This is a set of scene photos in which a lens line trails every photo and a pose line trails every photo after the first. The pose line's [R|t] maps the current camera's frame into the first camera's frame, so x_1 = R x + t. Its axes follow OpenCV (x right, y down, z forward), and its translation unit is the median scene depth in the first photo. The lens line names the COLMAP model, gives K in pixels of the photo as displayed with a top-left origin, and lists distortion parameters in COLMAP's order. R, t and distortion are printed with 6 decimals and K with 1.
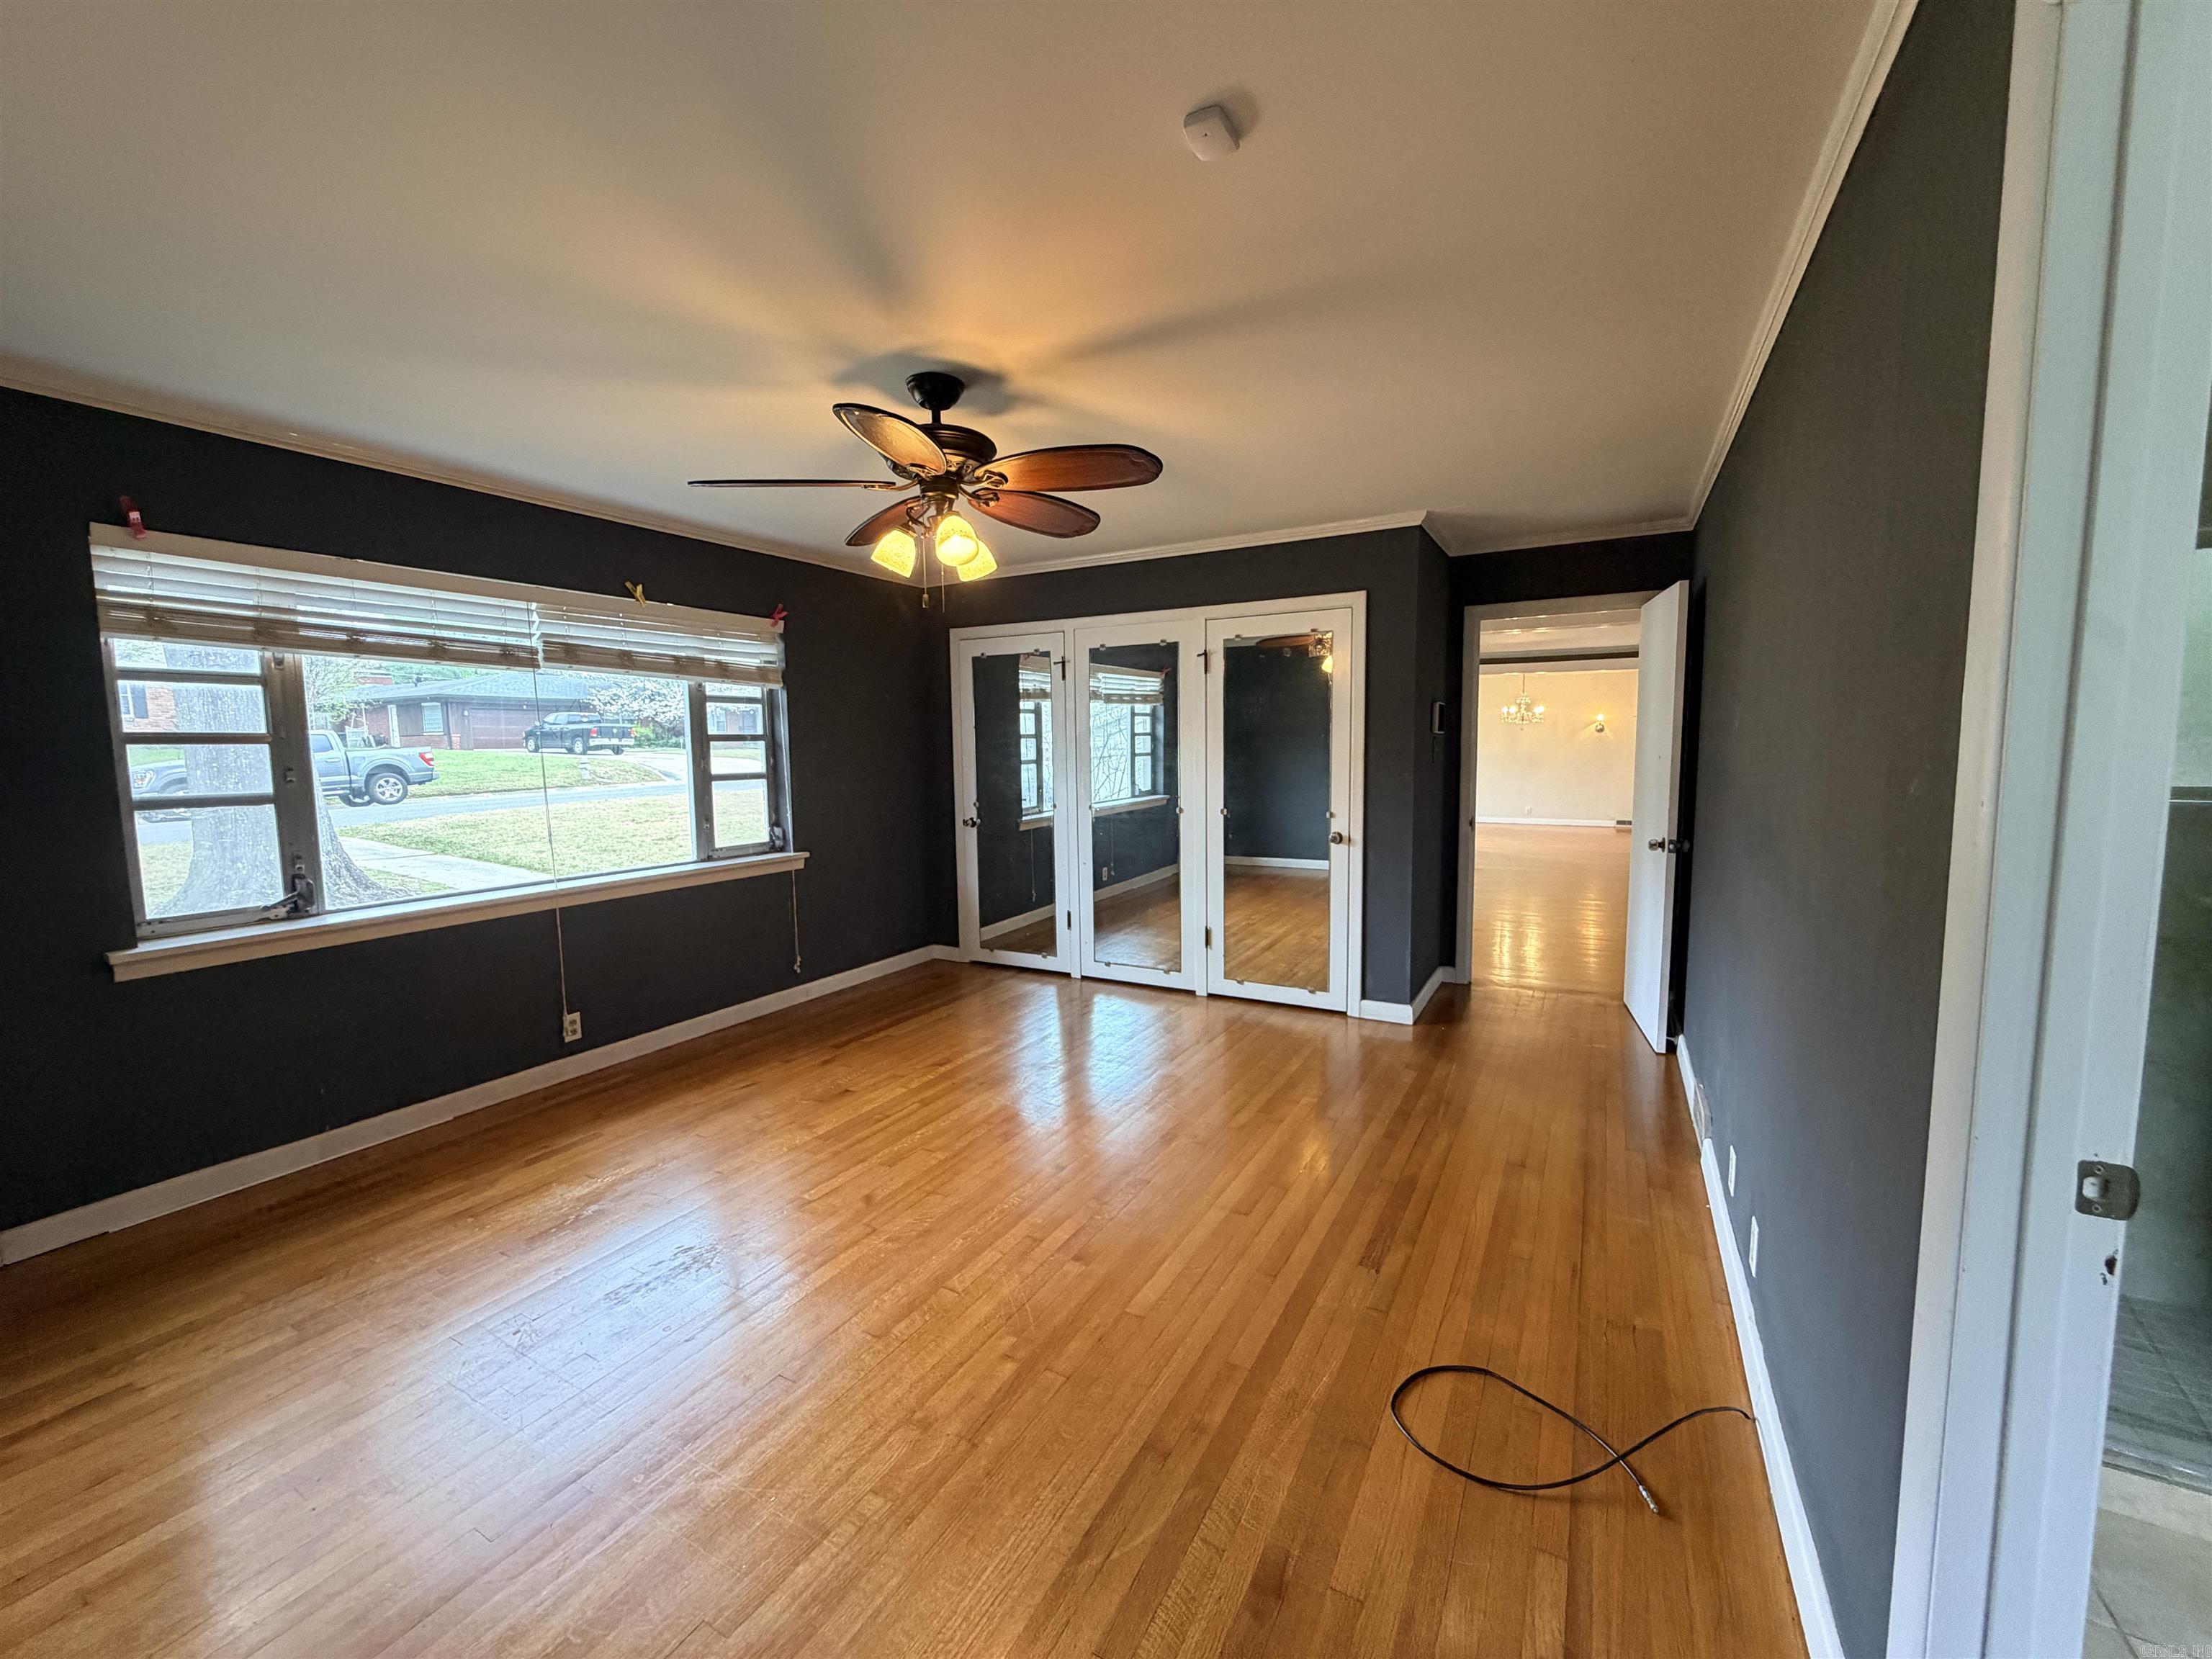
lens RADIAL K [[886.2, 0, 1103.9], [0, 886.2, 828.0], [0, 0, 1]] dist [0.001703, -0.000995]
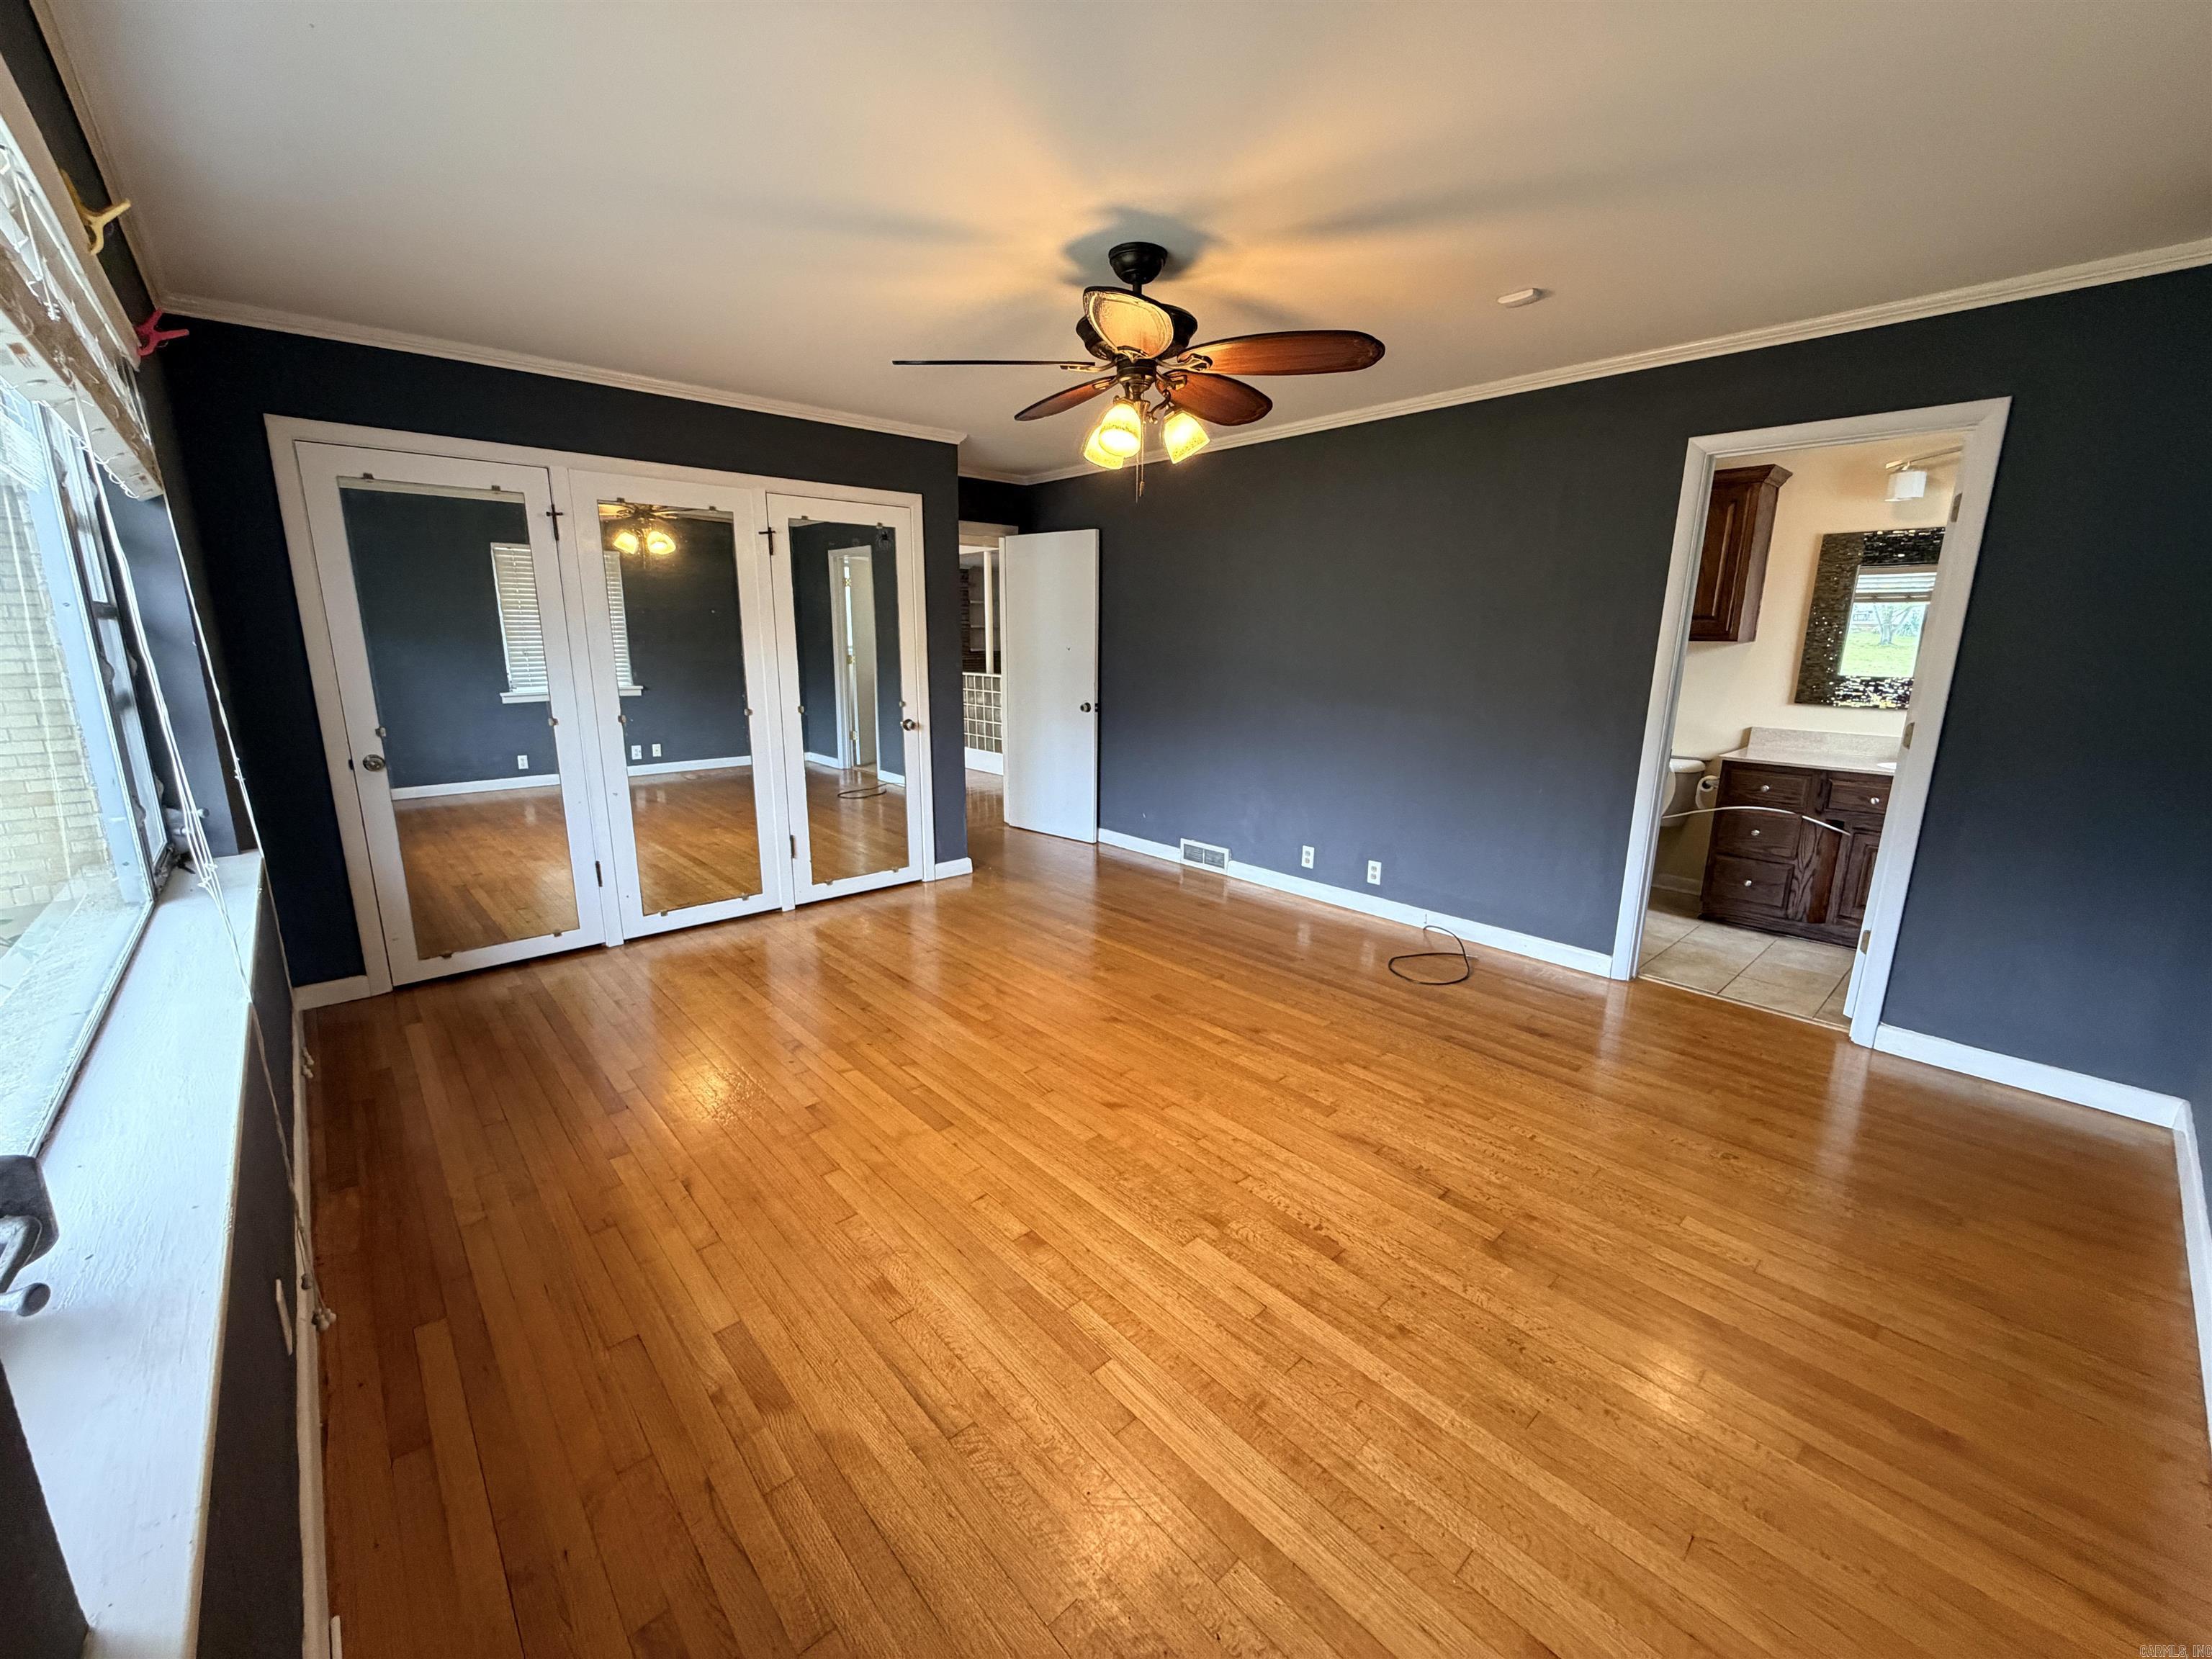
lens RADIAL K [[886.2, 0, 1100.1], [0, 886.2, 823.4], [0, 0, 1]] dist [0.001703, -0.000995]
pose [[0.324697, -0.188782, 0.926787, -0.691715], [0.083031, 0.981784, 0.170895, -0.035971], [-0.942167, 0.021463, 0.334457, 0.416989]]
